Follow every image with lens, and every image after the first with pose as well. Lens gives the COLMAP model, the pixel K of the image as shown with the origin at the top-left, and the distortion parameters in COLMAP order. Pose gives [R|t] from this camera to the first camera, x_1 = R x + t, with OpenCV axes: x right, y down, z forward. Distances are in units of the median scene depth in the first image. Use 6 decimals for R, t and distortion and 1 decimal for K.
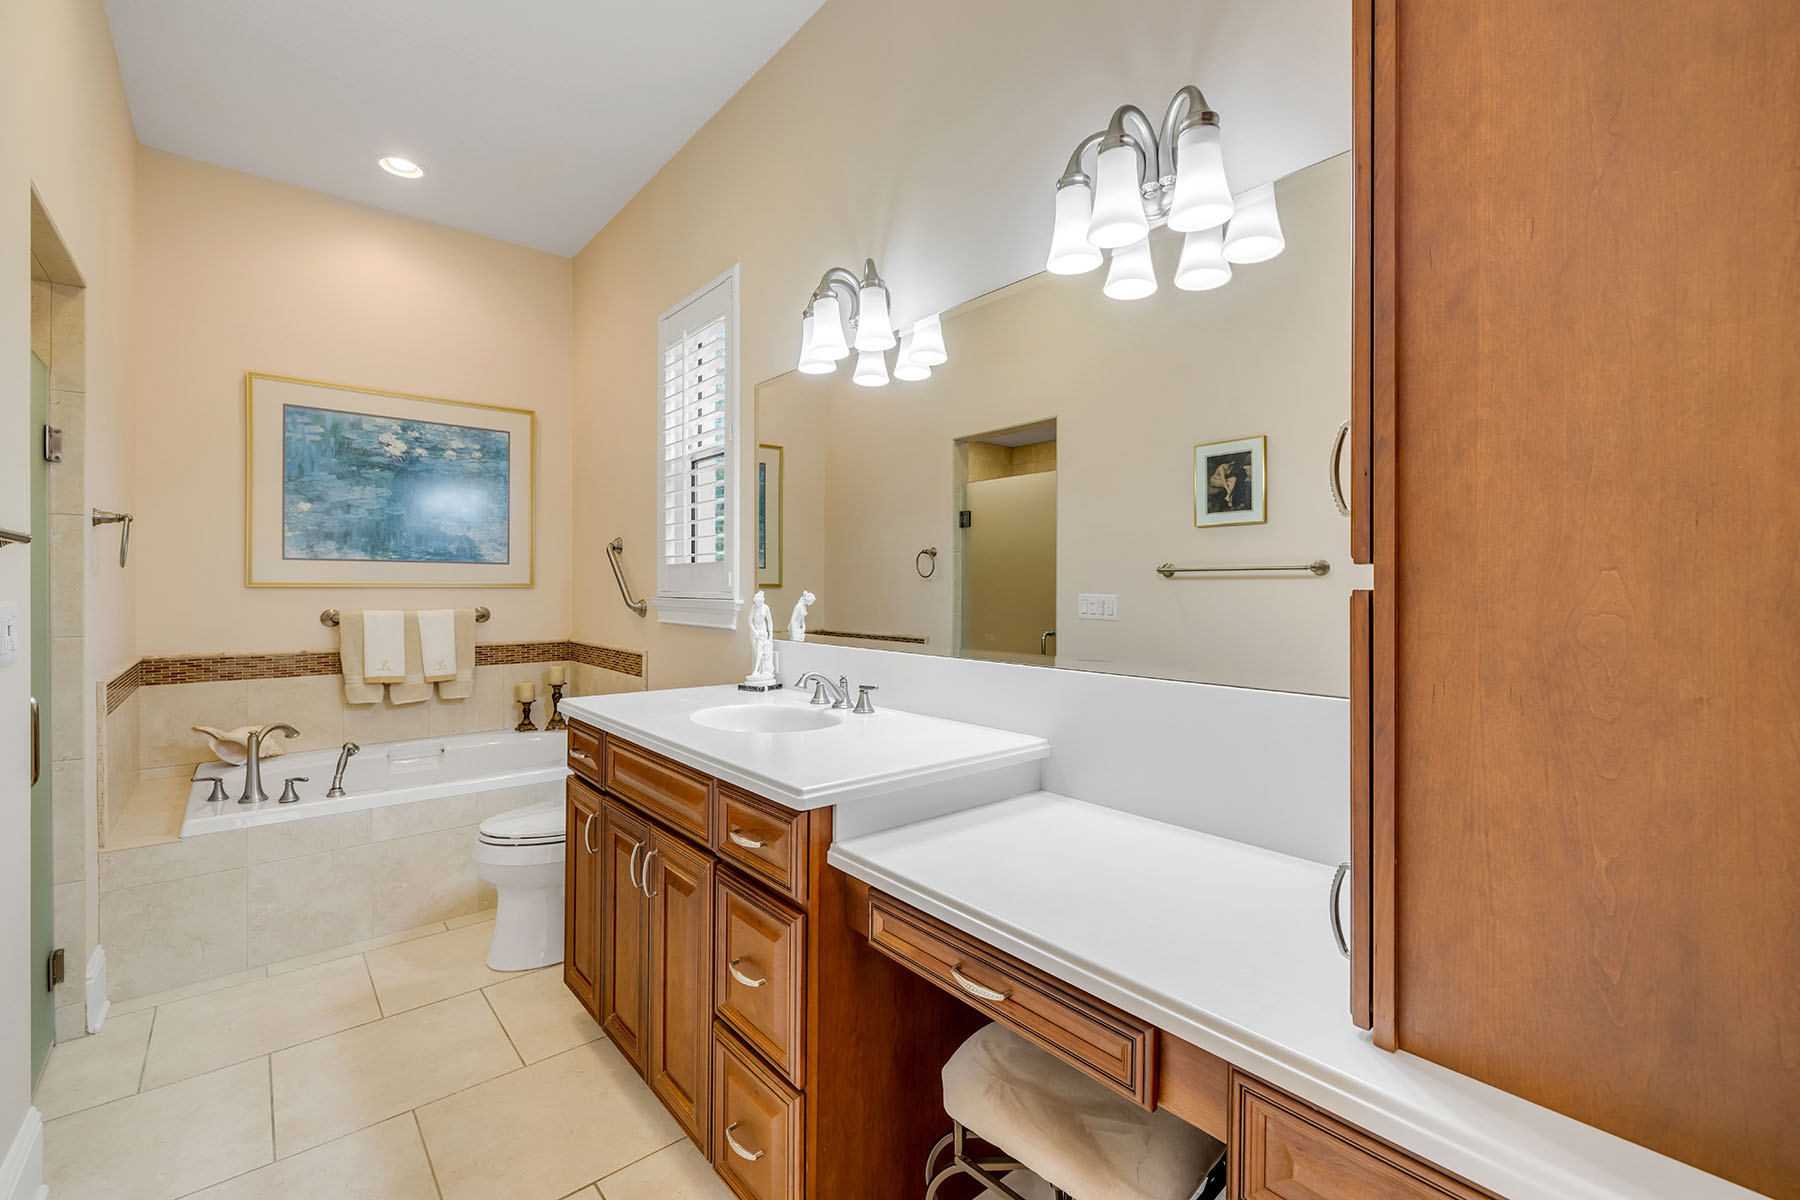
lens RADIAL K [[767.5, 0, 892.0], [0, 767.5, 587.4], [0, 0, 1]] dist [-0.001335, 0.000049]
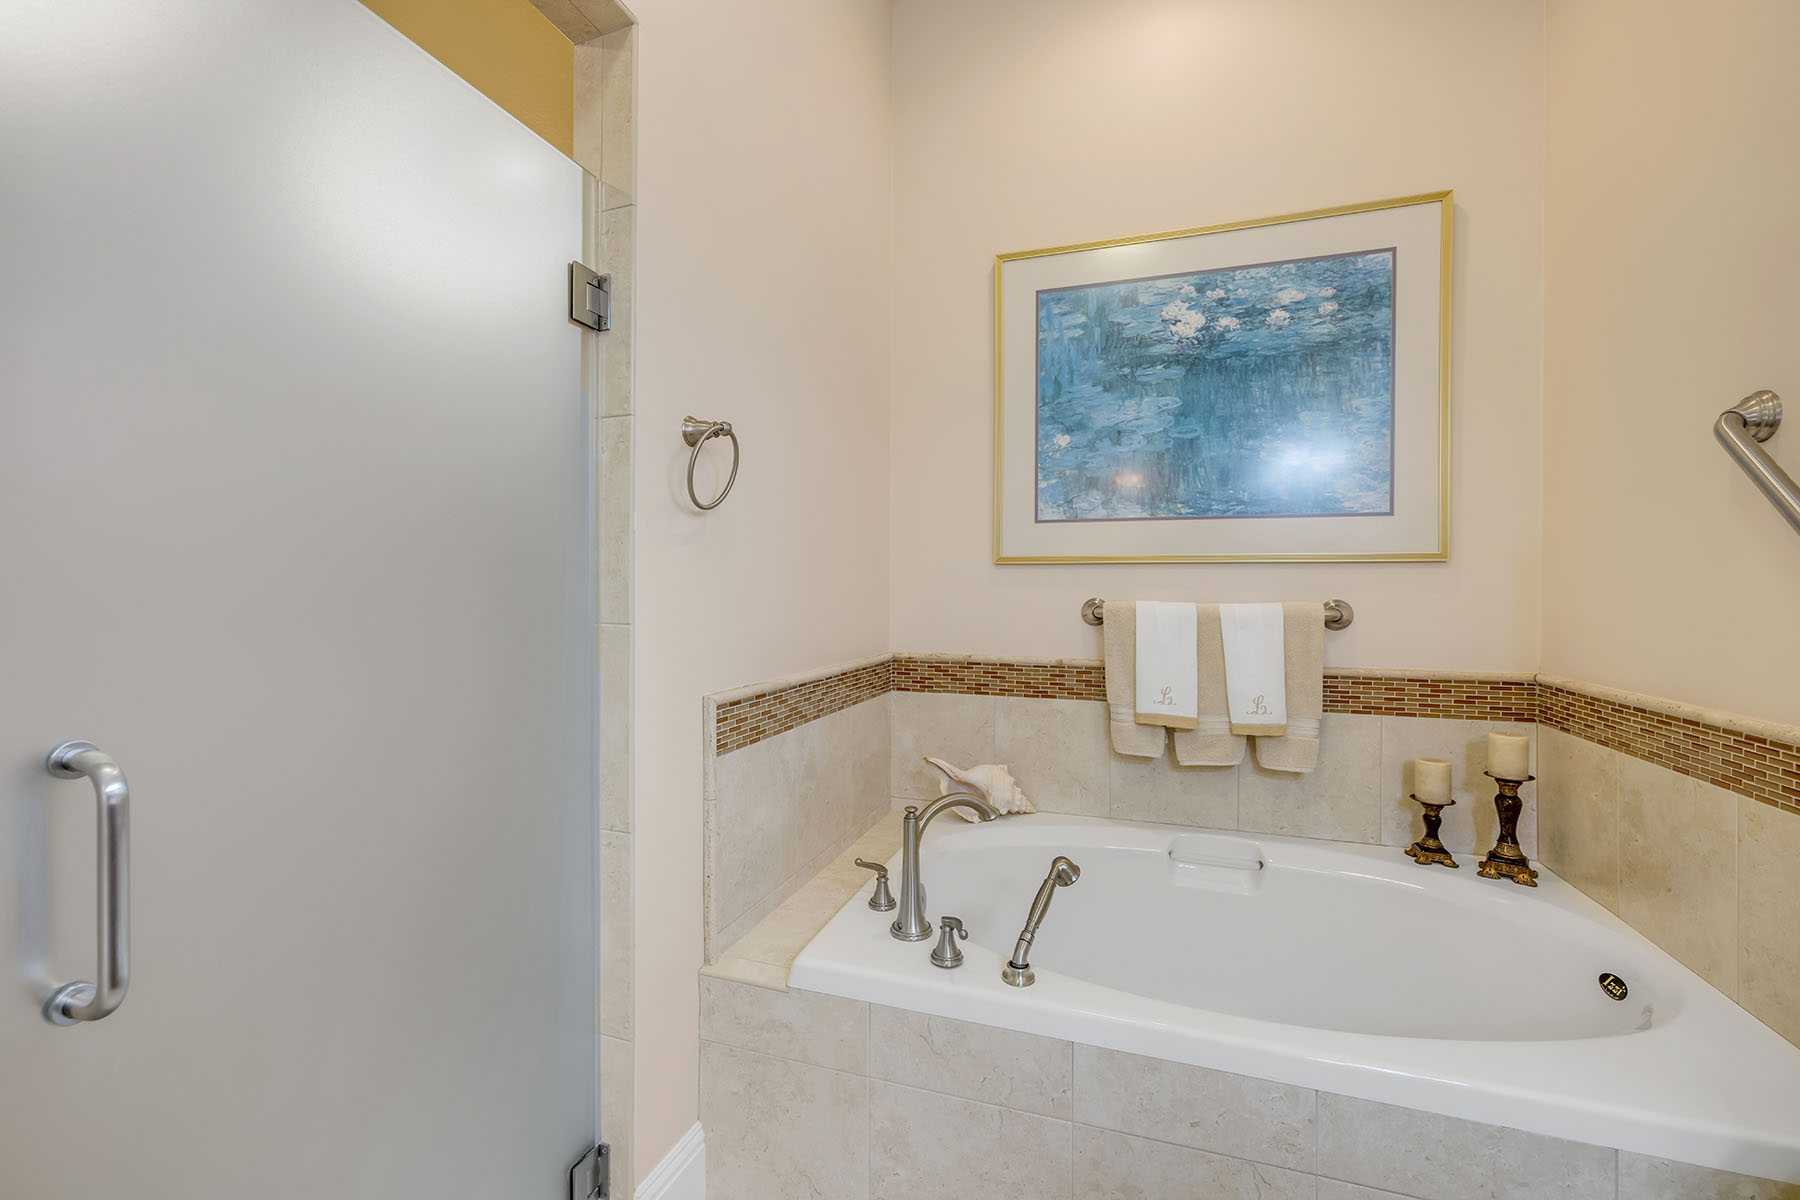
lens RADIAL K [[767.5, 0, 892.0], [0, 767.5, 587.4], [0, 0, 1]] dist [-0.001335, 0.000049]
pose [[0.519172, -0.000328, -0.854670, -0.271363], [-0.005839, 0.999975, -0.003931, 0.022790], [0.854650, 0.007031, 0.519157, 0.518888]]
